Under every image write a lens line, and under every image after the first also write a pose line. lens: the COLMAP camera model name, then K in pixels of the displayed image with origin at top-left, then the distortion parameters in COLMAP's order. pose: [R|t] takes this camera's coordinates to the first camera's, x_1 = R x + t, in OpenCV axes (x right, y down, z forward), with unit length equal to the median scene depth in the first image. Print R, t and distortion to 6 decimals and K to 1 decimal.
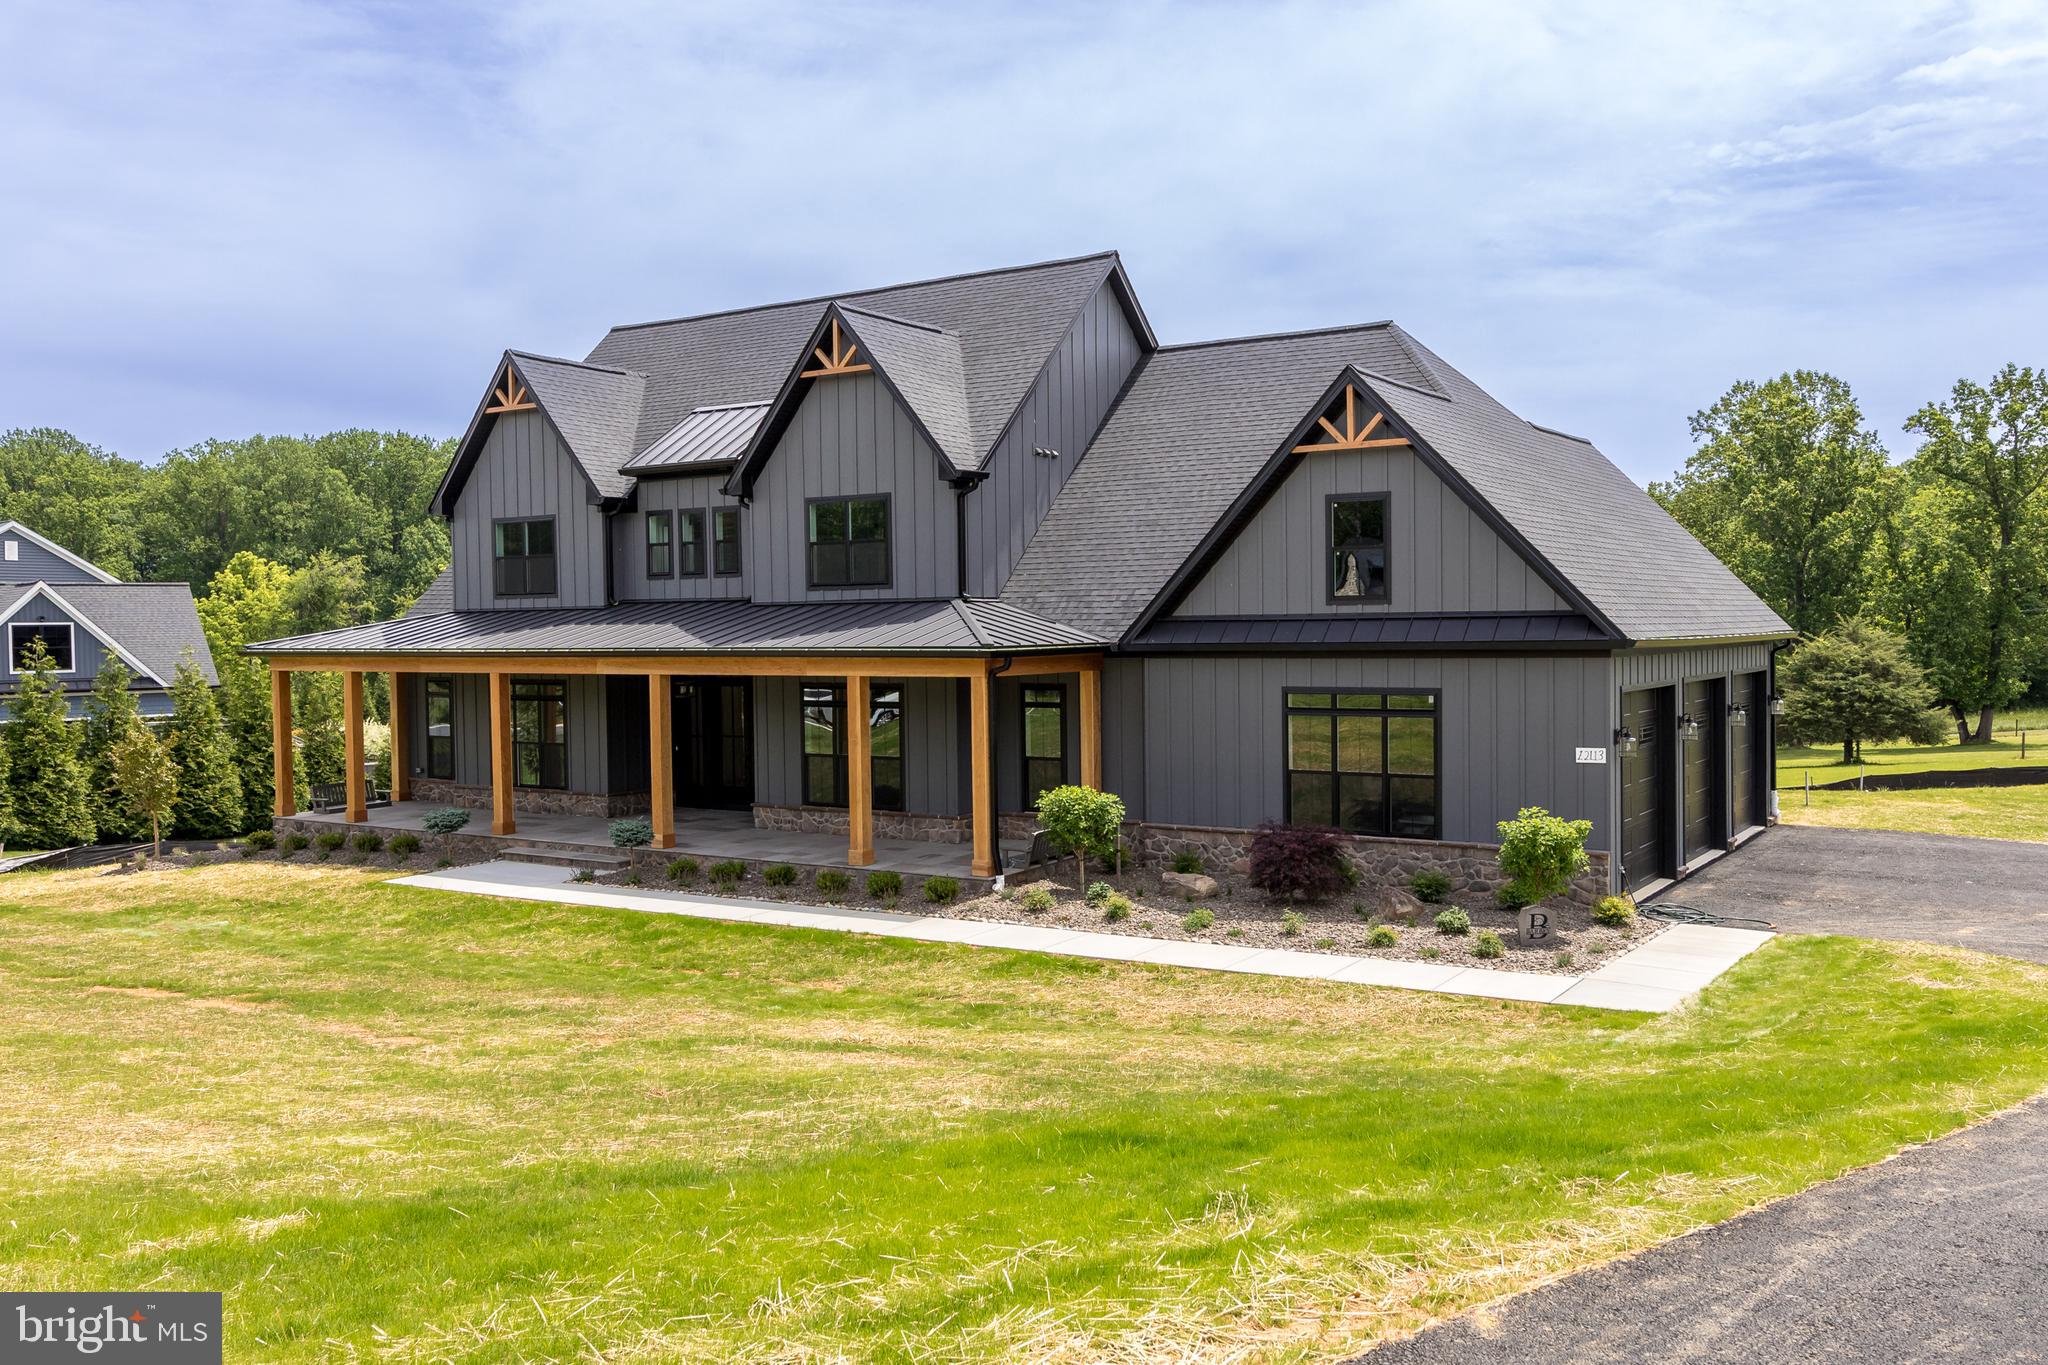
lens RADIAL K [[1670.0, 0, 1026.4], [0, 1670.0, 682.2], [0, 0, 1]] dist [-0.096197, -0.000610]
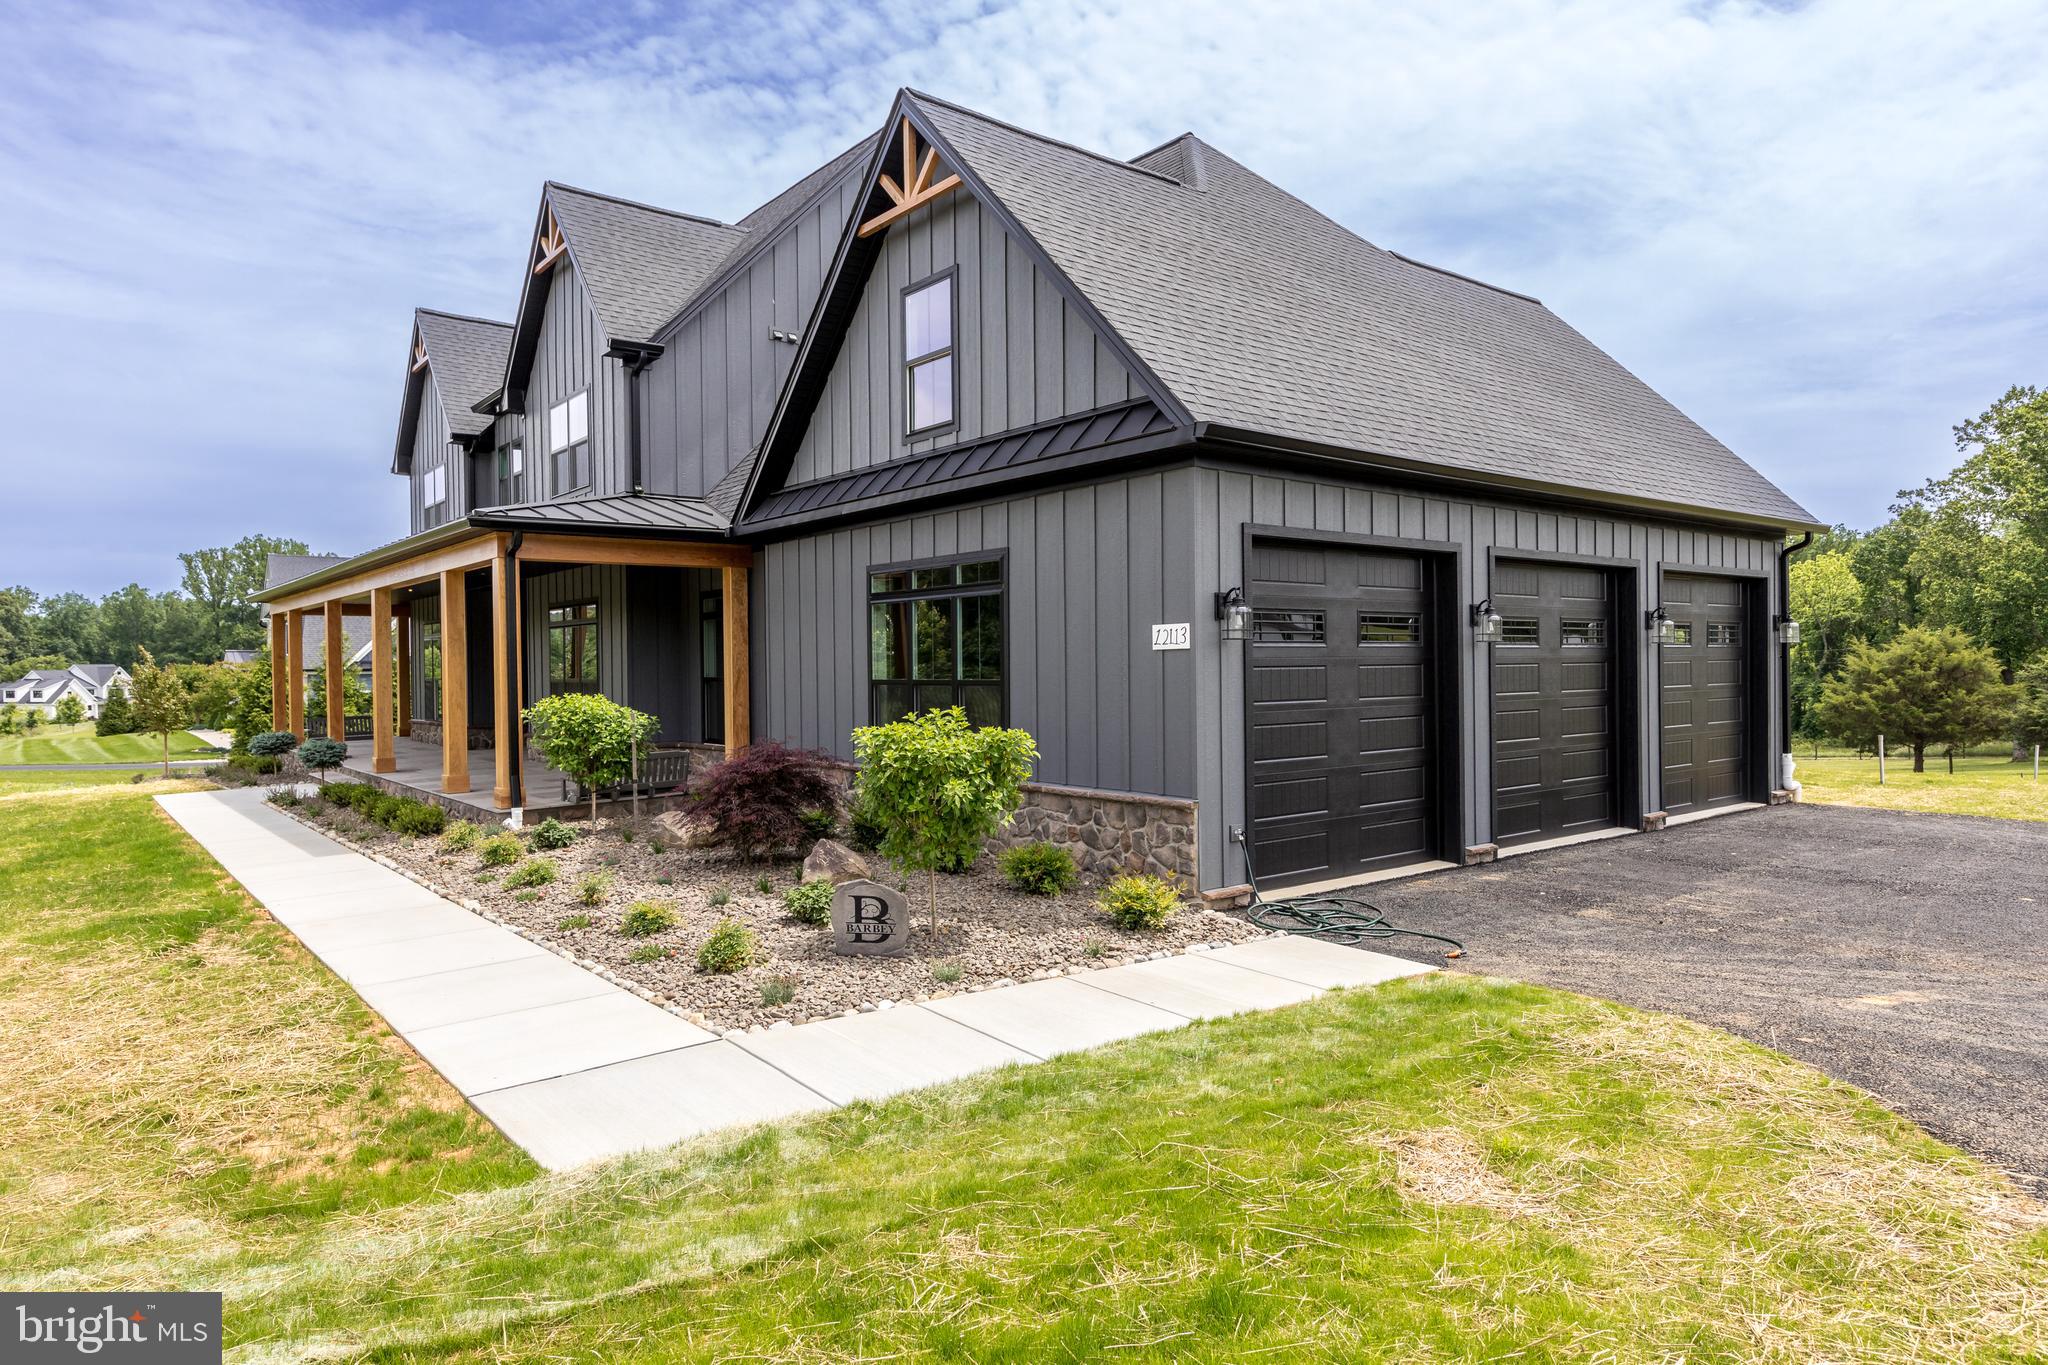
lens RADIAL K [[1226.9, 0, 1020.8], [0, 1226.9, 679.4], [0, 0, 1]] dist [-0.010390, -0.001493]
pose [[0.951356, 0.006119, -0.308032, 0.371169], [-0.013287, 0.999687, -0.021179, 0.060706], [0.307806, 0.024242, 0.951140, 0.492727]]
